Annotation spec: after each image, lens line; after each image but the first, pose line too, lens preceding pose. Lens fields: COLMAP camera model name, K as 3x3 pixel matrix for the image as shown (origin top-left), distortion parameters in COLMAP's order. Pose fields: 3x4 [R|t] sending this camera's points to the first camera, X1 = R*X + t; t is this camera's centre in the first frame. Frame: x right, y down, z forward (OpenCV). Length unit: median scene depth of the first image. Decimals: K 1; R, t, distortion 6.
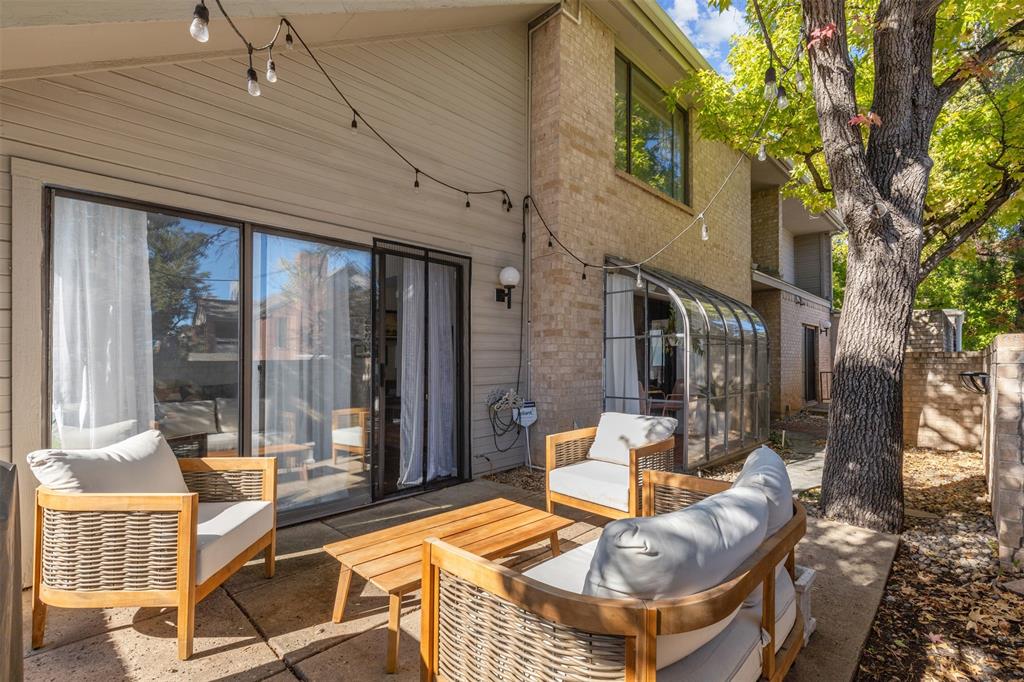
lens RADIAL K [[467.1, 0, 516.1], [0, 467.1, 356.7], [0, 0, 1]] dist [0.004158, 0.000920]
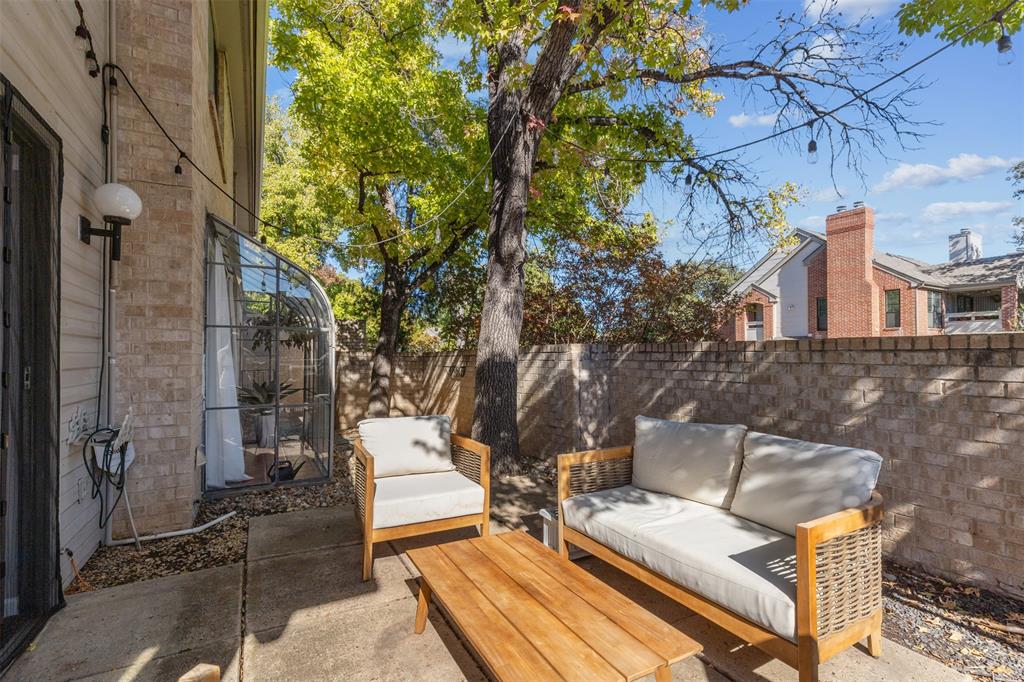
lens RADIAL K [[467.1, 0, 517.0], [0, 467.1, 359.1], [0, 0, 1]] dist [0.004158, 0.000920]
pose [[0.286758, 0.001188, 0.958002, -0.382819], [-0.009000, 0.999958, 0.001454, 0.006549], [-0.957961, -0.009039, 0.286756, 0.375437]]
